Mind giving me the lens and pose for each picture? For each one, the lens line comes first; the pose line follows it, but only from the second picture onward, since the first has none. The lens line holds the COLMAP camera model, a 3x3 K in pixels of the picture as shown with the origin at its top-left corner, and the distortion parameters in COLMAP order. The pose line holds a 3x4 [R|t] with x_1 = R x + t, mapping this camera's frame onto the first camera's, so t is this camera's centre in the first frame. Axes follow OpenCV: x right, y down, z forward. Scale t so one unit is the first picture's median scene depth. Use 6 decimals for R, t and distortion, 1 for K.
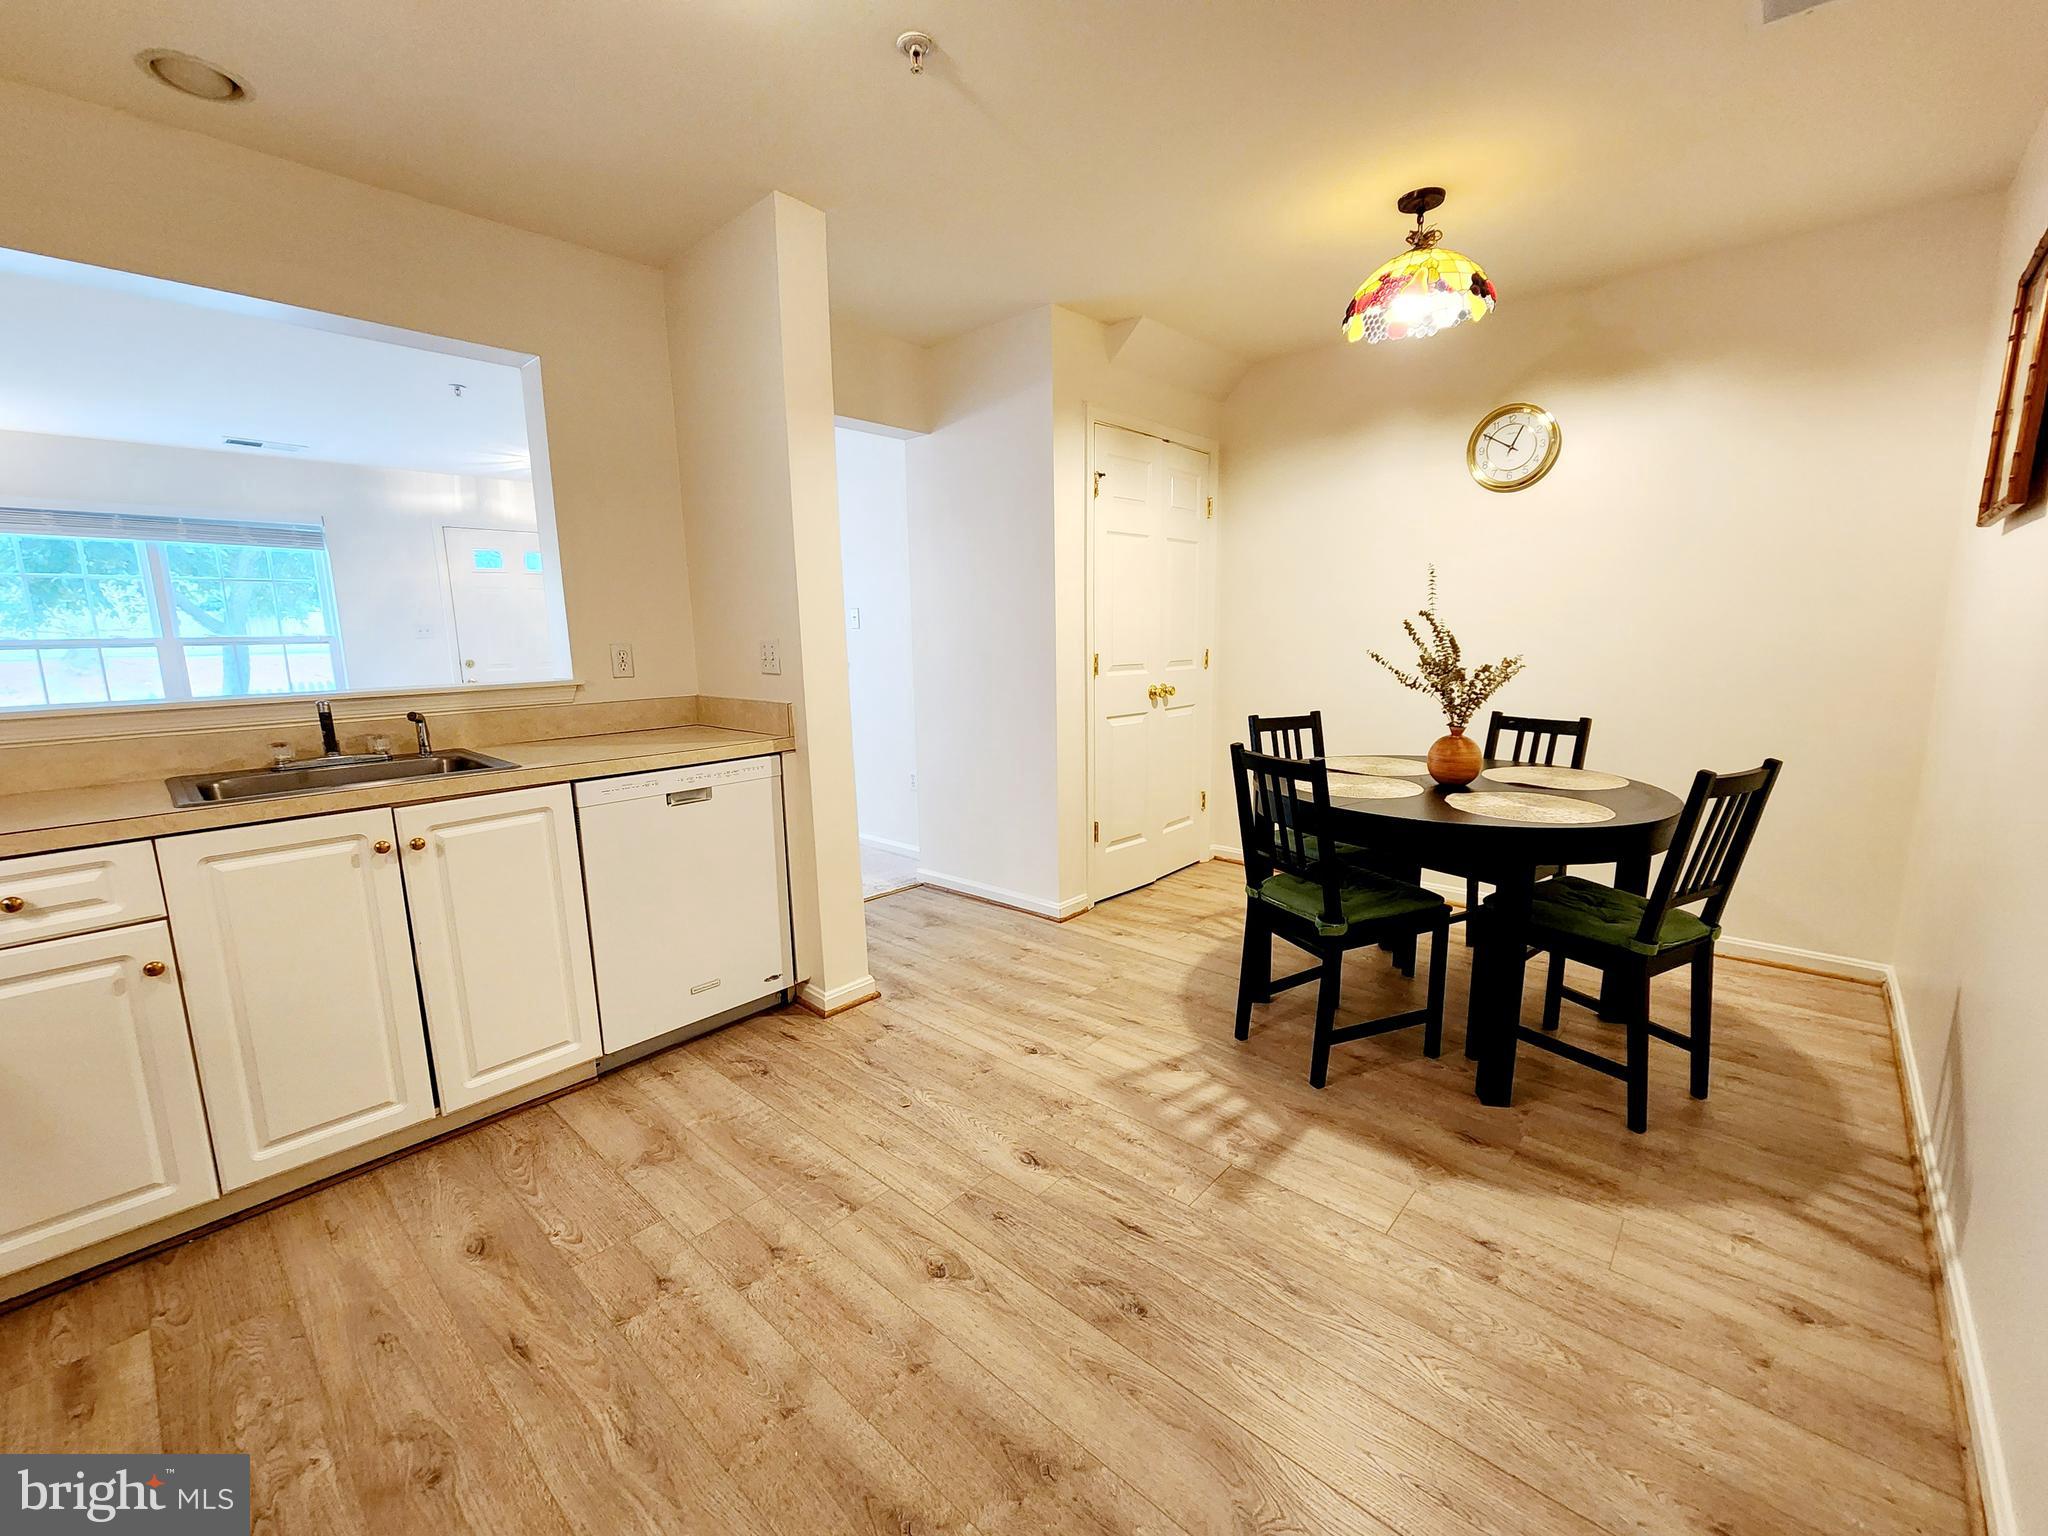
lens RADIAL K [[845.2, 0, 1021.4], [0, 845.2, 775.4], [0, 0, 1]] dist [-0.001599, 0.001461]
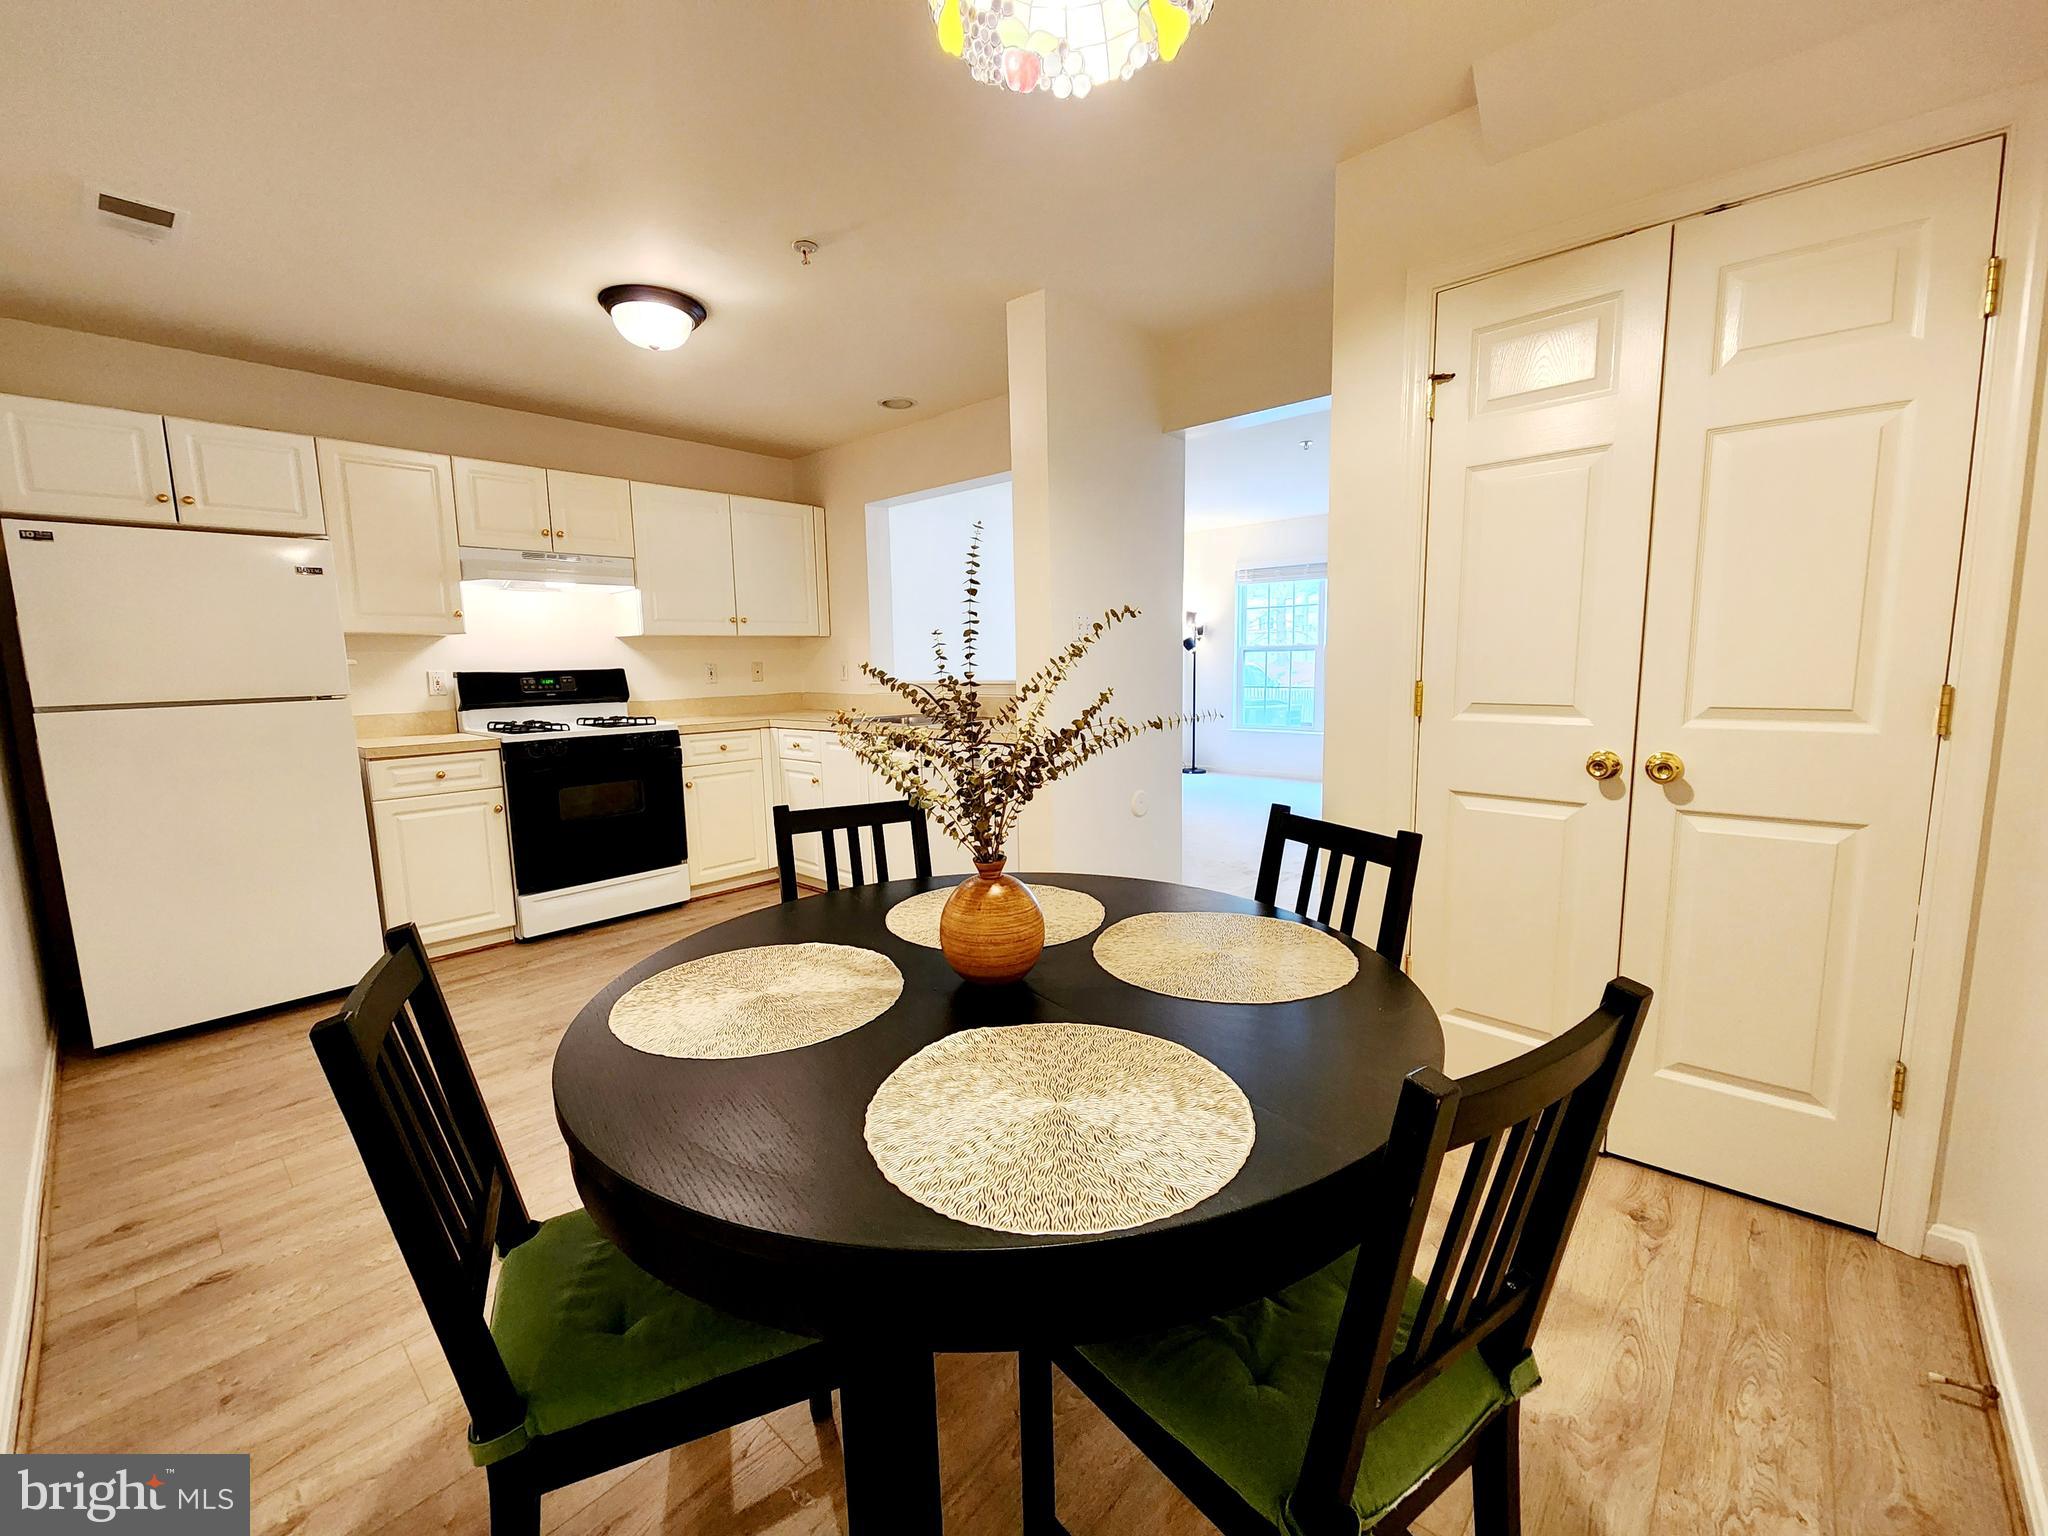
lens RADIAL K [[845.2, 0, 1014.5], [0, 845.2, 771.1], [0, 0, 1]] dist [-0.001599, 0.001461]
pose [[-0.007744, 0.149553, -0.988723, 1.282866], [-0.151363, 0.977185, 0.148994, -0.233535], [0.988448, 0.150810, 0.015069, 1.316321]]
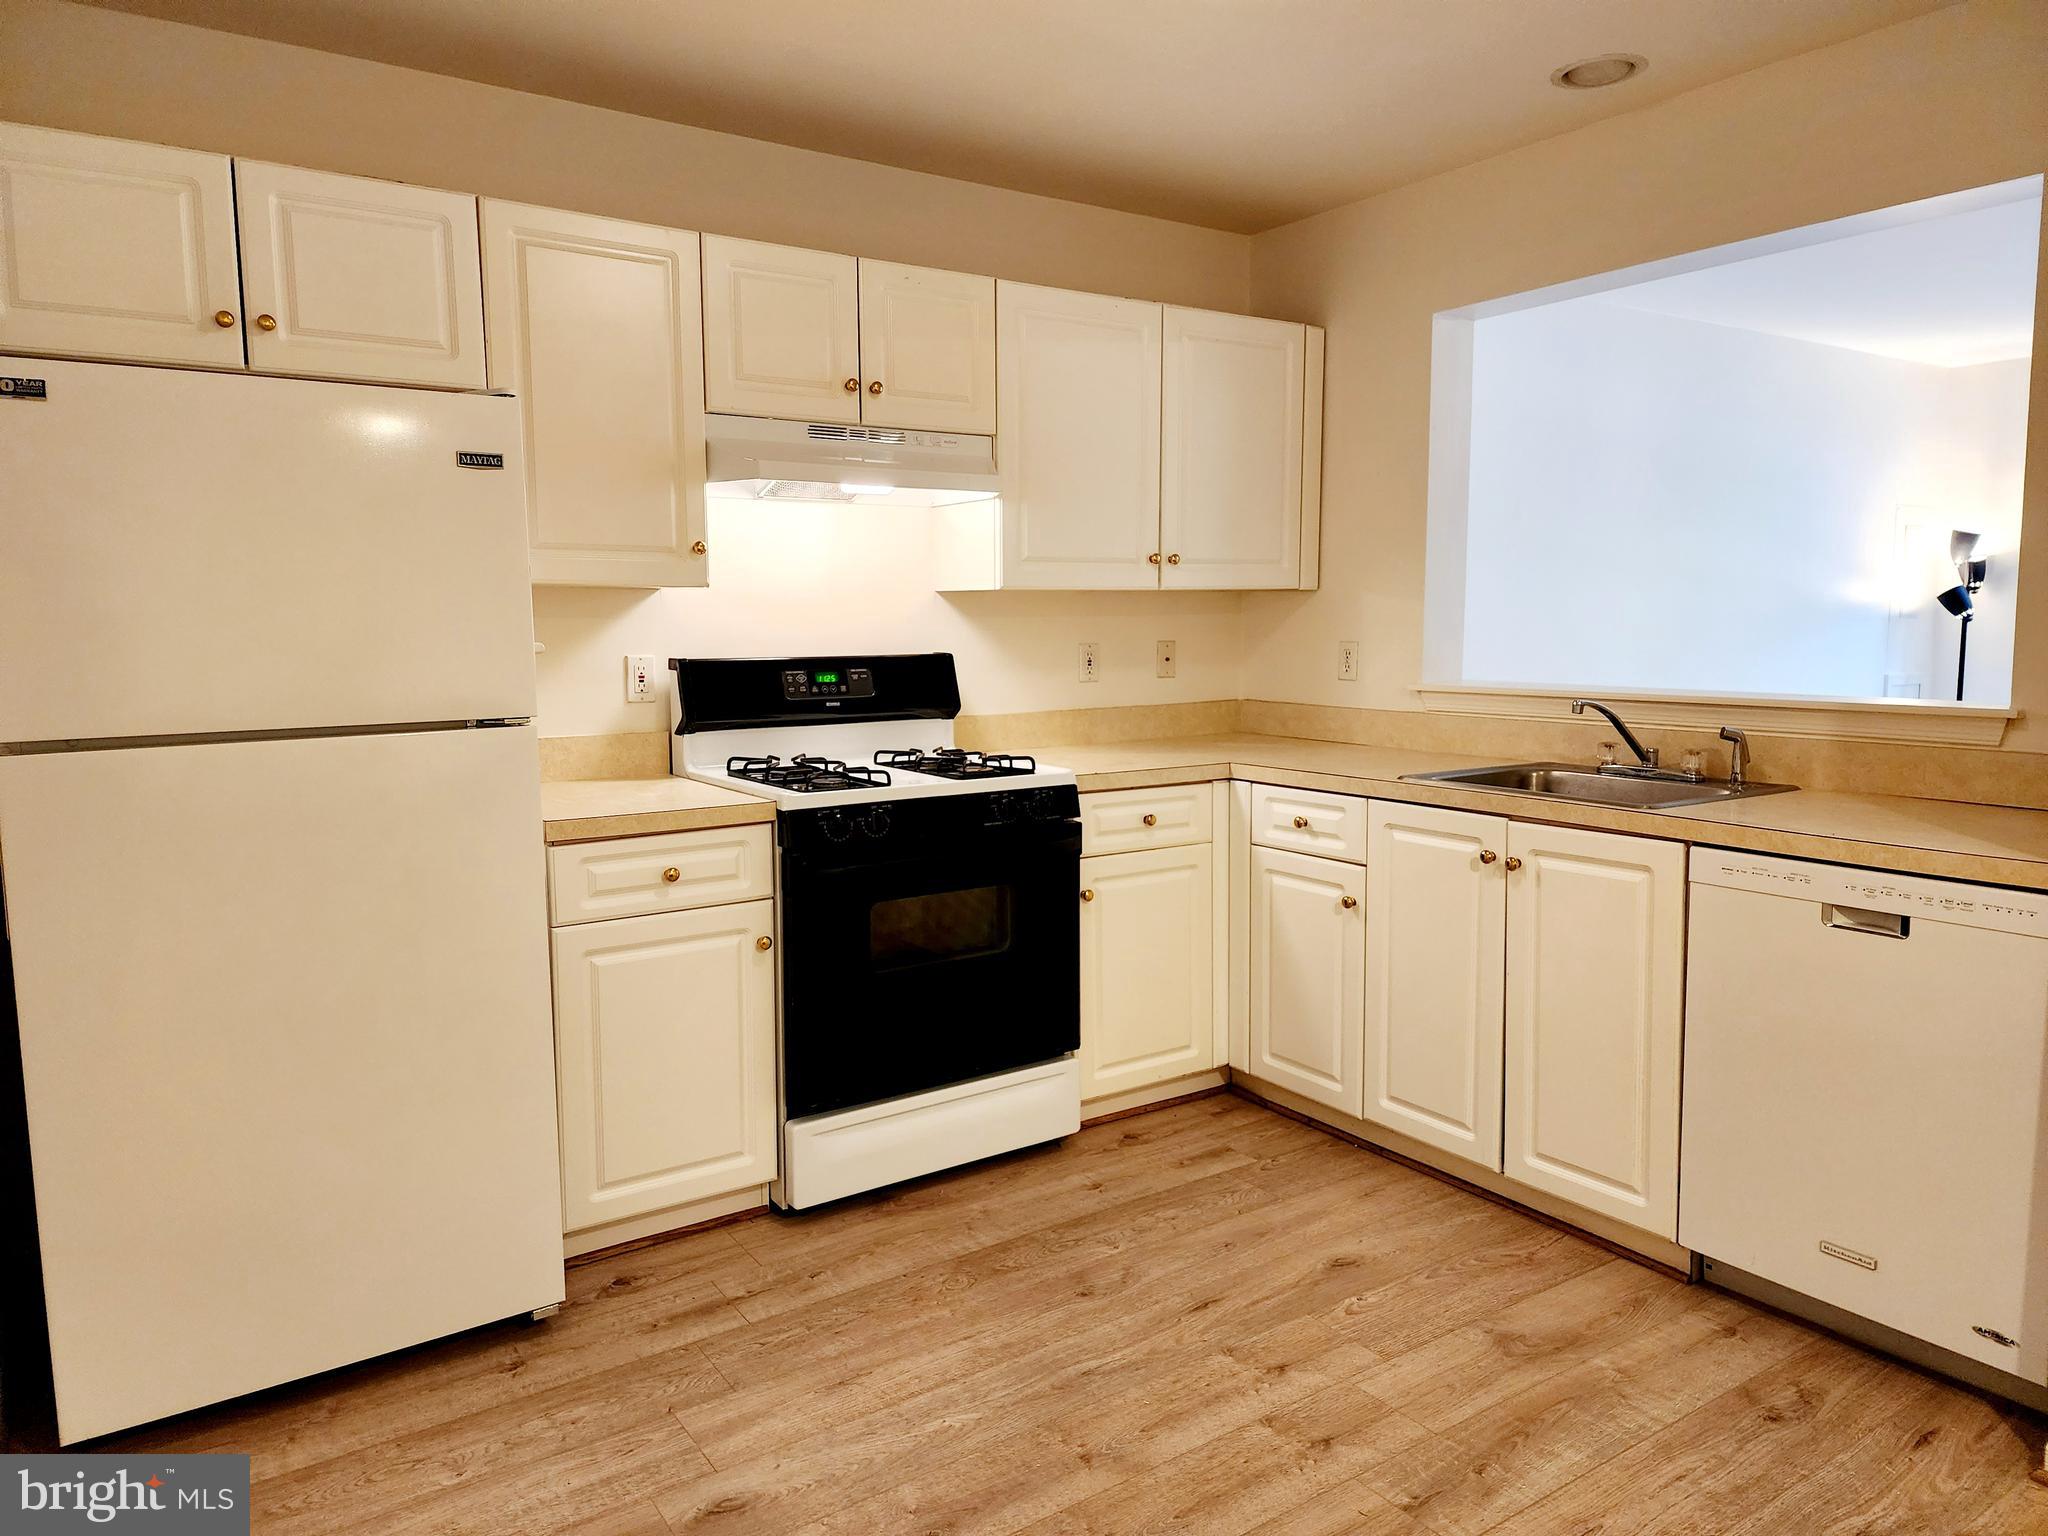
lens RADIAL K [[1392.2, 0, 1015.9], [0, 1392.2, 767.4], [0, 0, 1]] dist [0.057005, -0.027927]
pose [[-0.243388, 0.126796, -0.961605, 0.826446], [-0.155592, 0.973475, 0.167743, -0.184593], [0.957368, 0.190444, -0.217204, 0.786992]]
